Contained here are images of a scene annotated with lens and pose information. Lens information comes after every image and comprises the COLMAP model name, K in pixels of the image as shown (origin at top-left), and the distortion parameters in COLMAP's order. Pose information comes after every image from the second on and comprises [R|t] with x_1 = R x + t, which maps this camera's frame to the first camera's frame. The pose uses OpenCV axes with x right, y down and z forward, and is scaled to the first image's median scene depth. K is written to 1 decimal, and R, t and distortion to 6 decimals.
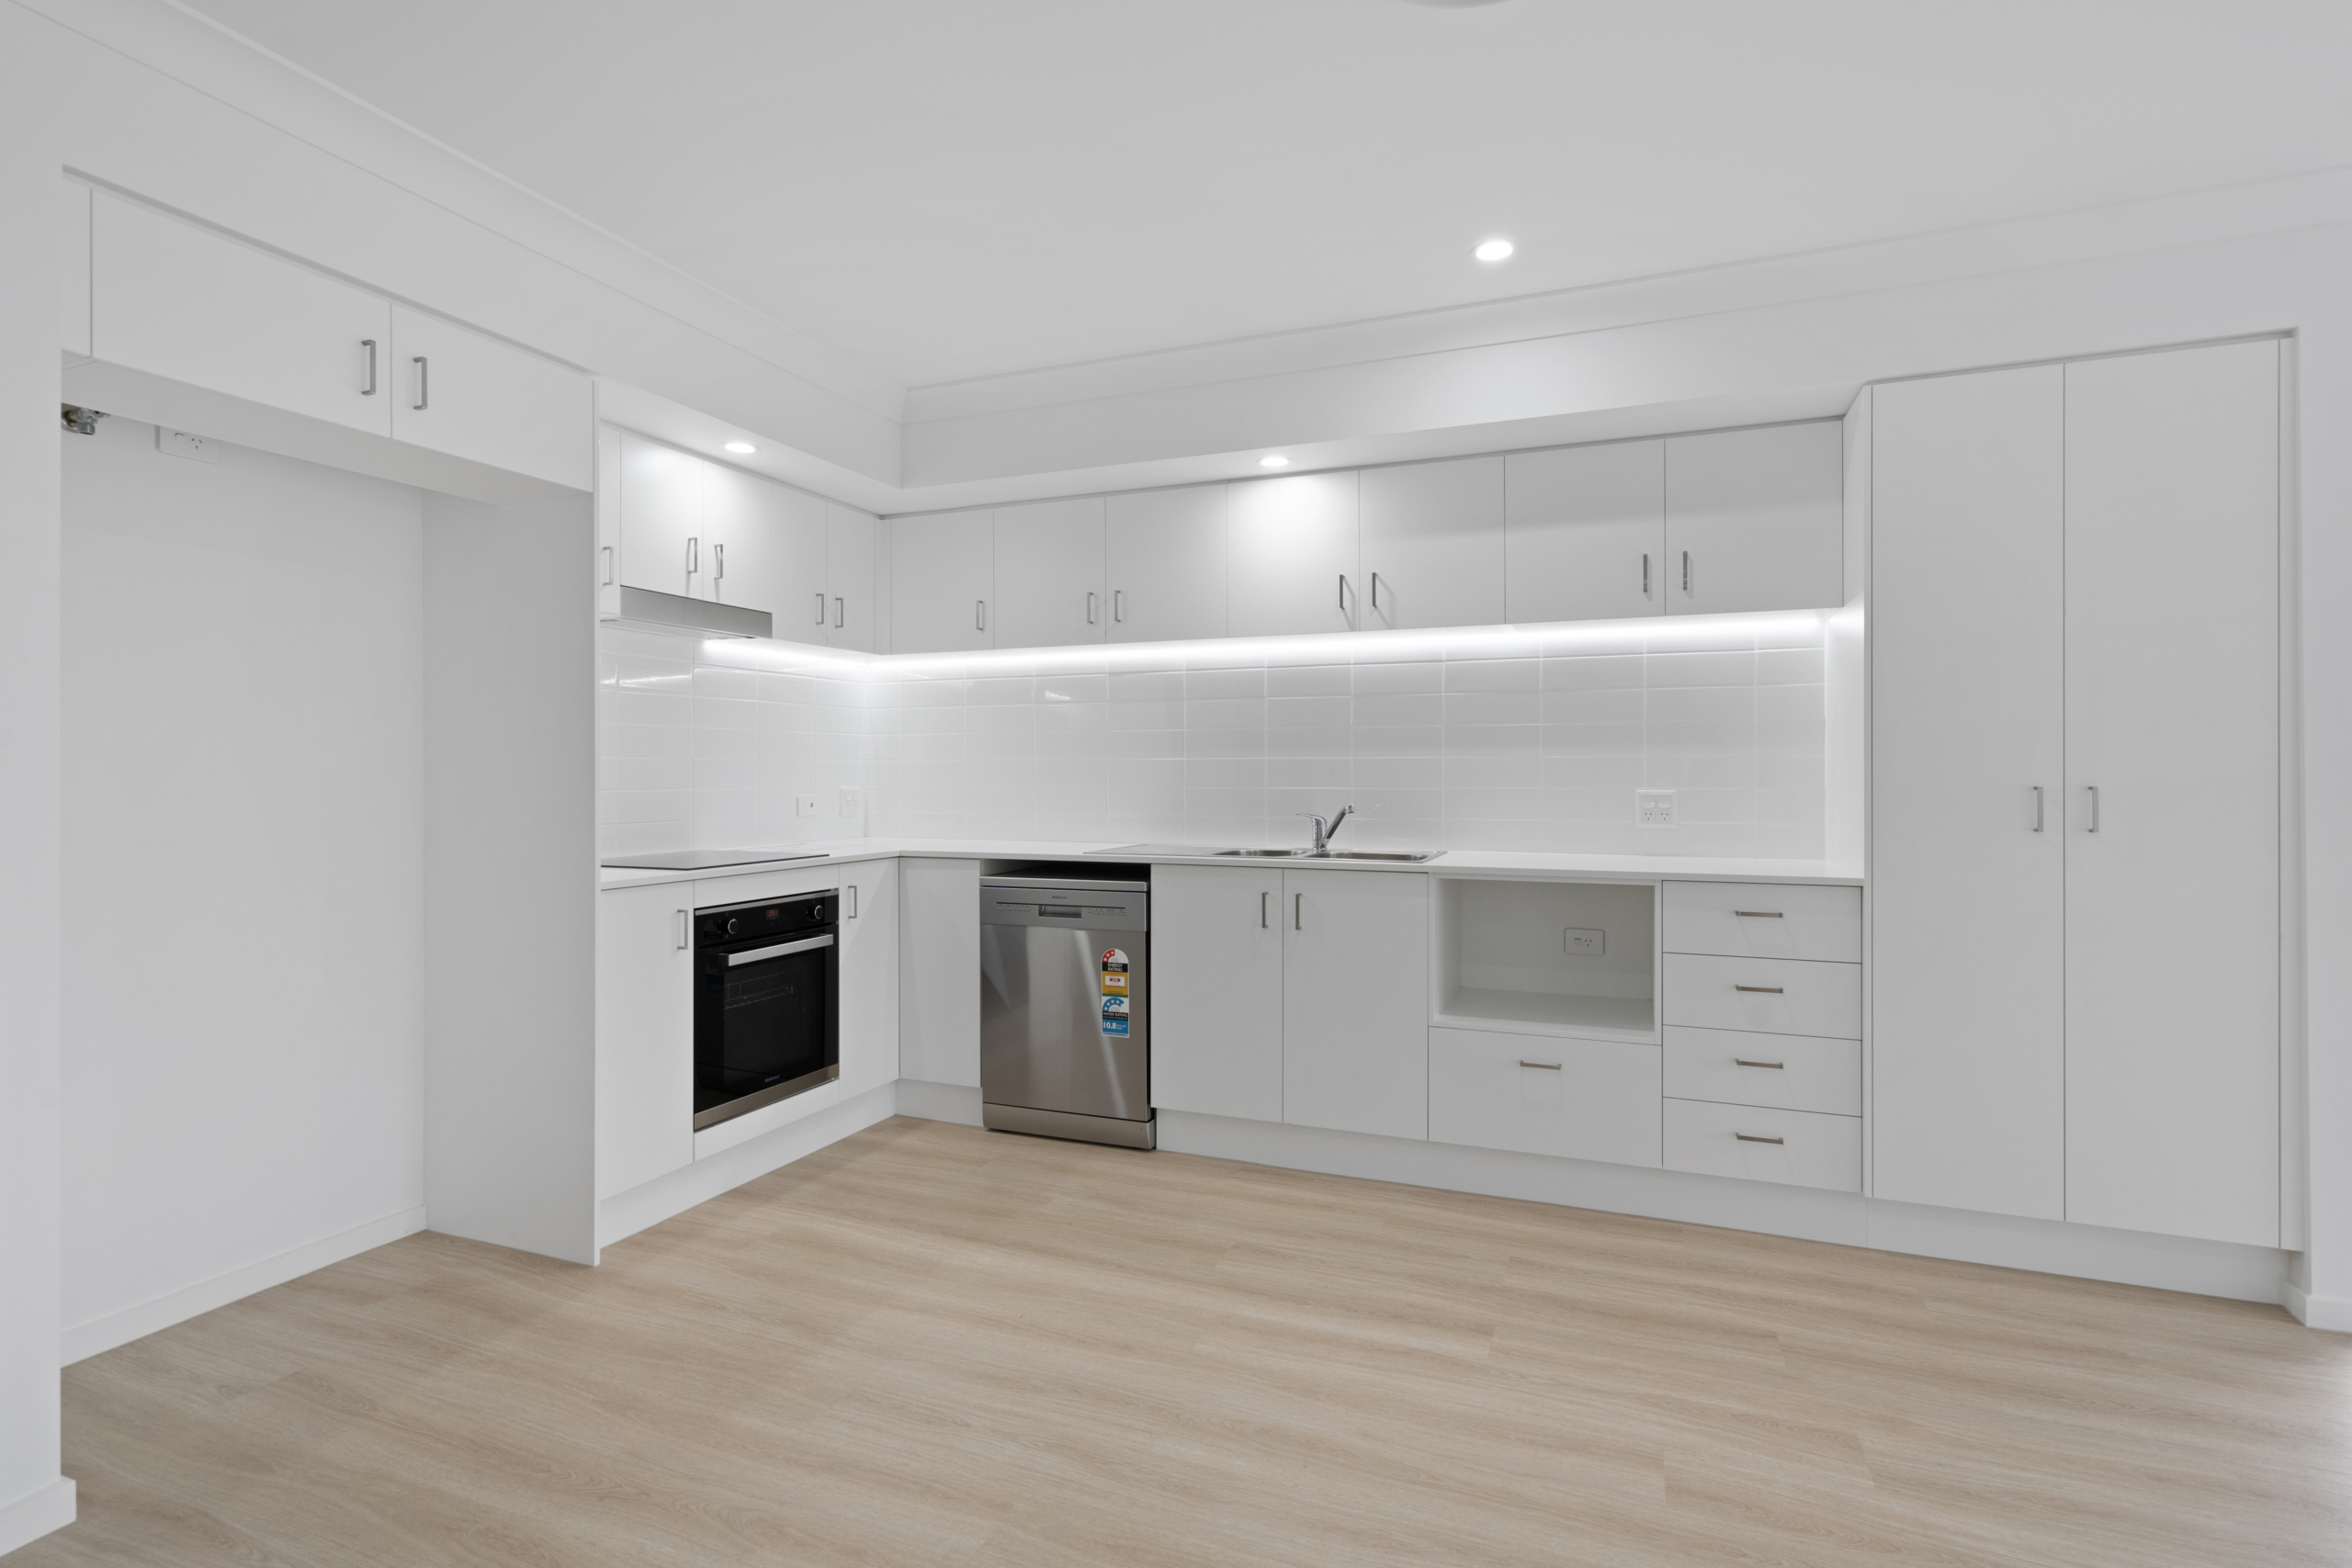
lens RADIAL K [[1149.4, 0, 1172.4], [0, 1149.4, 783.3], [0, 0, 1]] dist [0.005978, -0.000416]
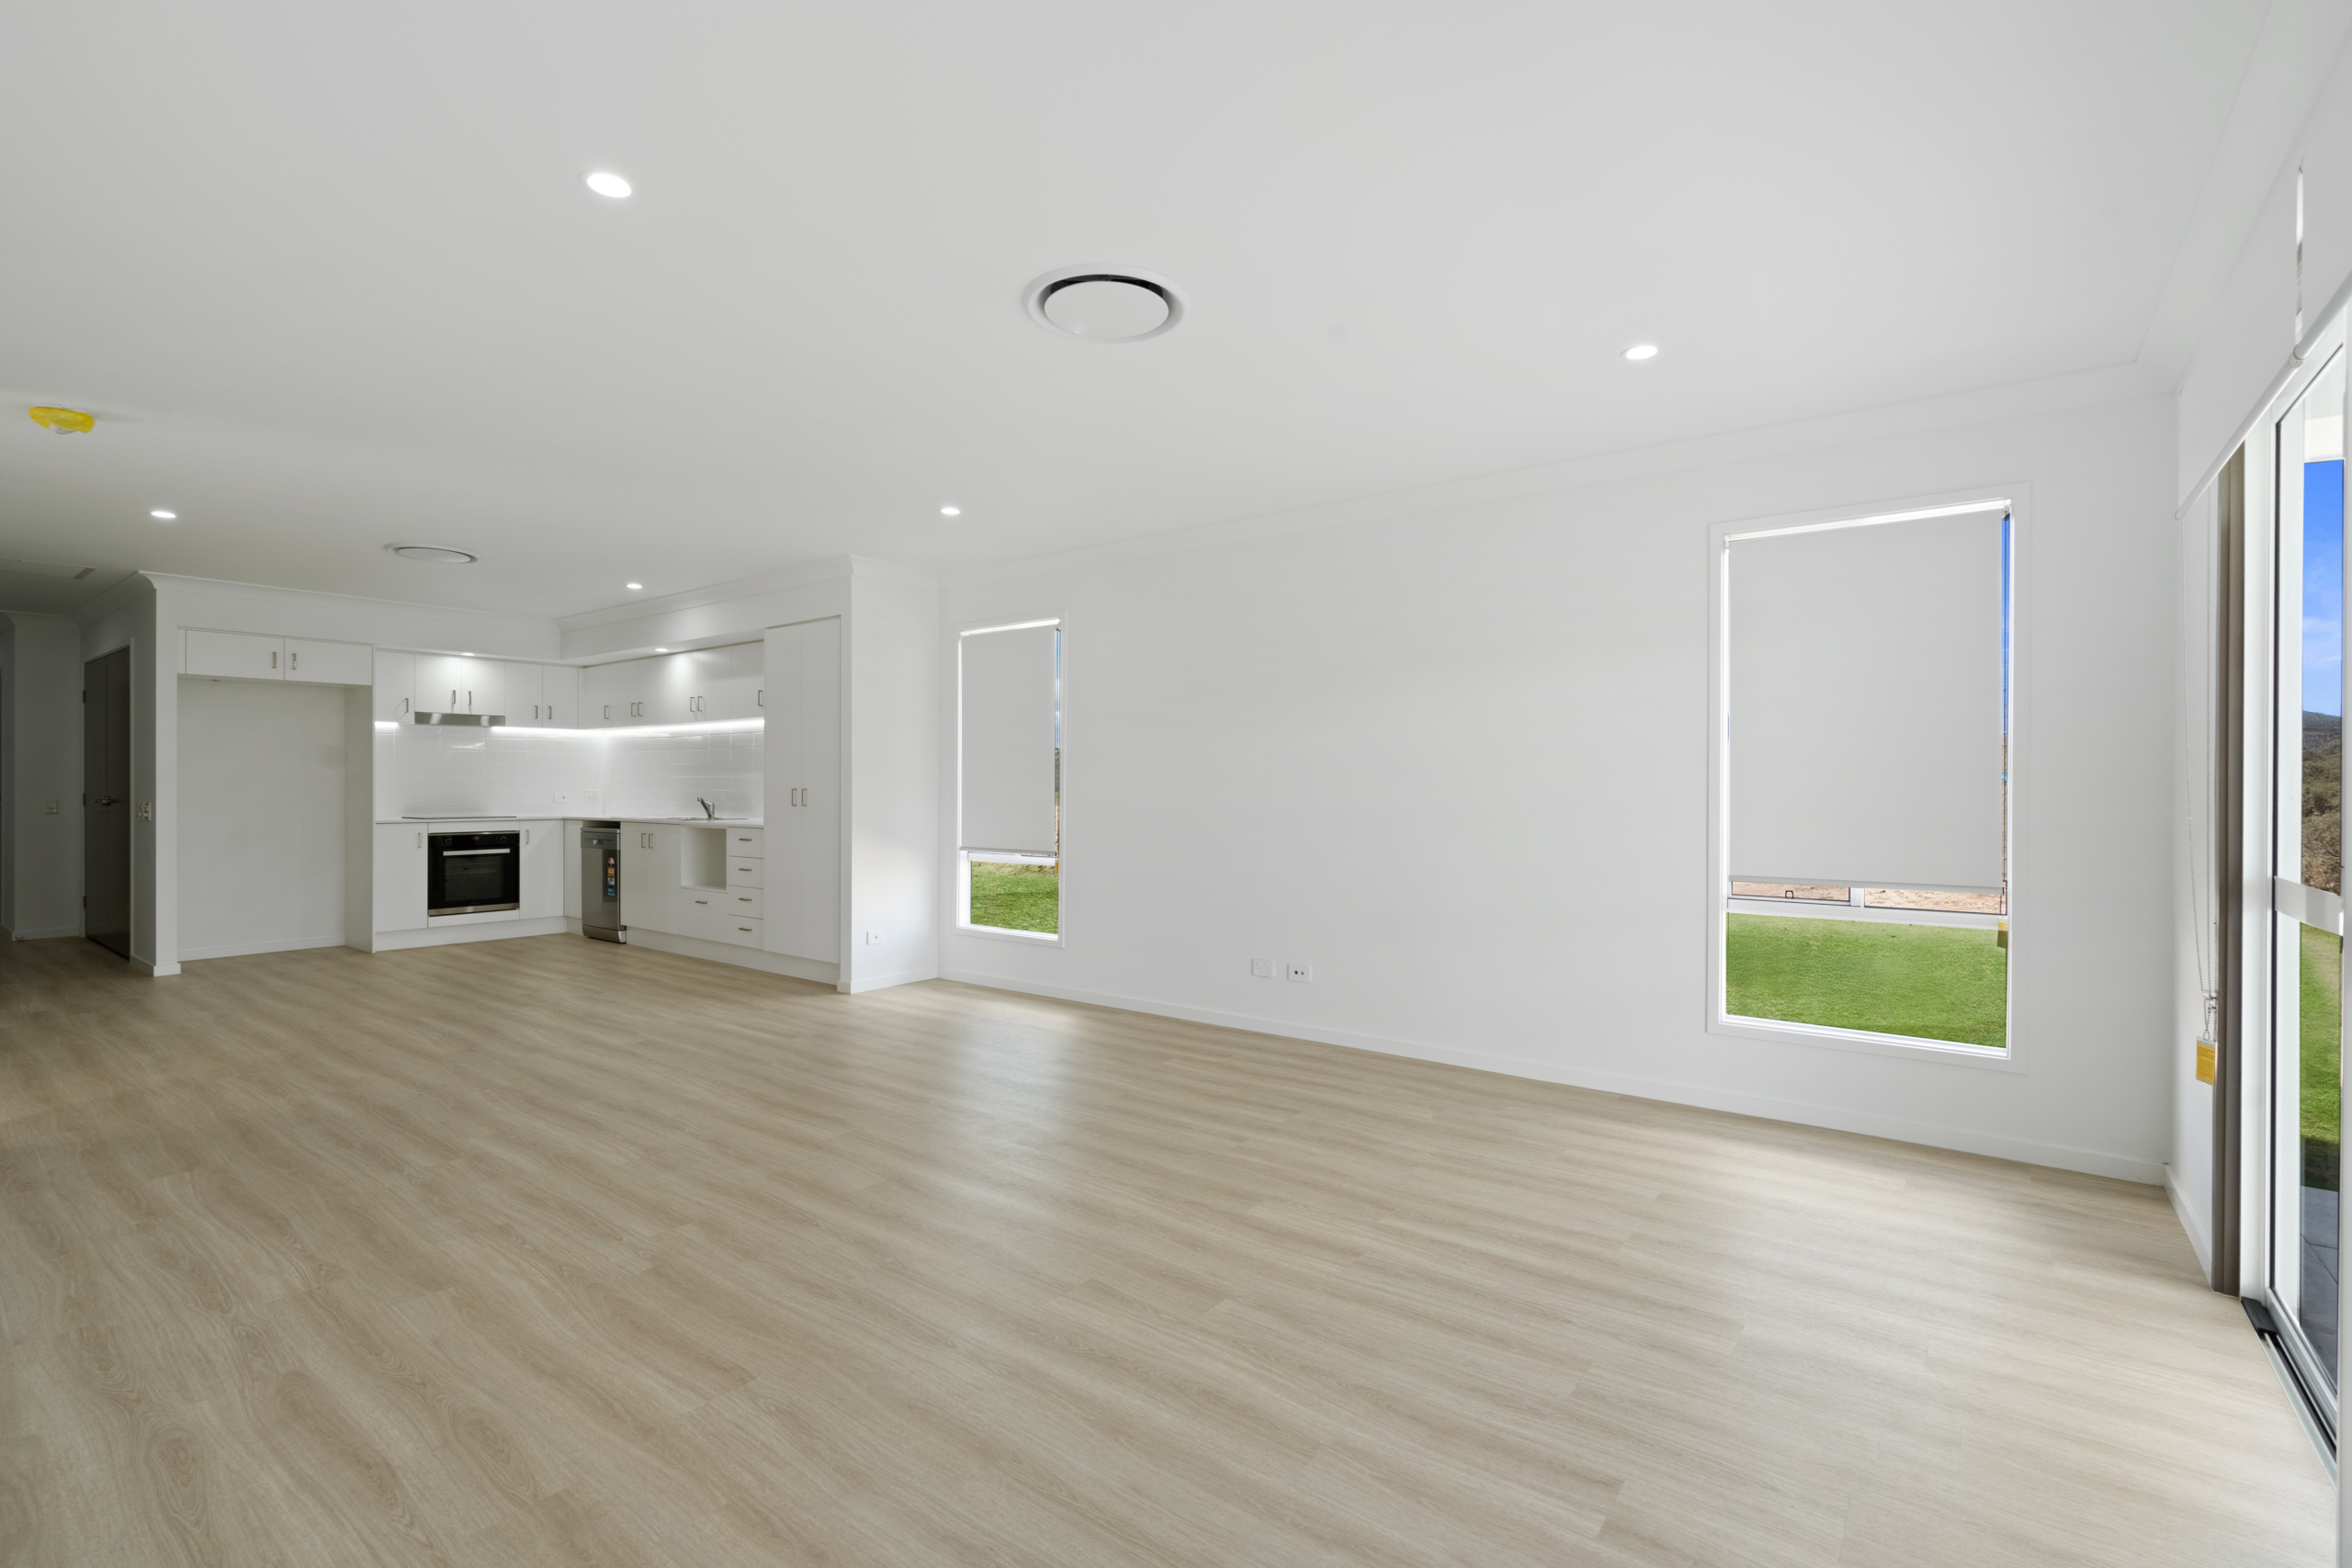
lens RADIAL K [[1073.7, 0, 1187.2], [0, 1073.7, 784.6], [0, 0, 1]] dist [-0.001207, 0.001091]
pose [[0.966313, 0.002263, -0.257361, 1.698420], [-0.004120, 0.999969, -0.006676, 0.004561], [0.257338, 0.007511, 0.966292, -0.842852]]
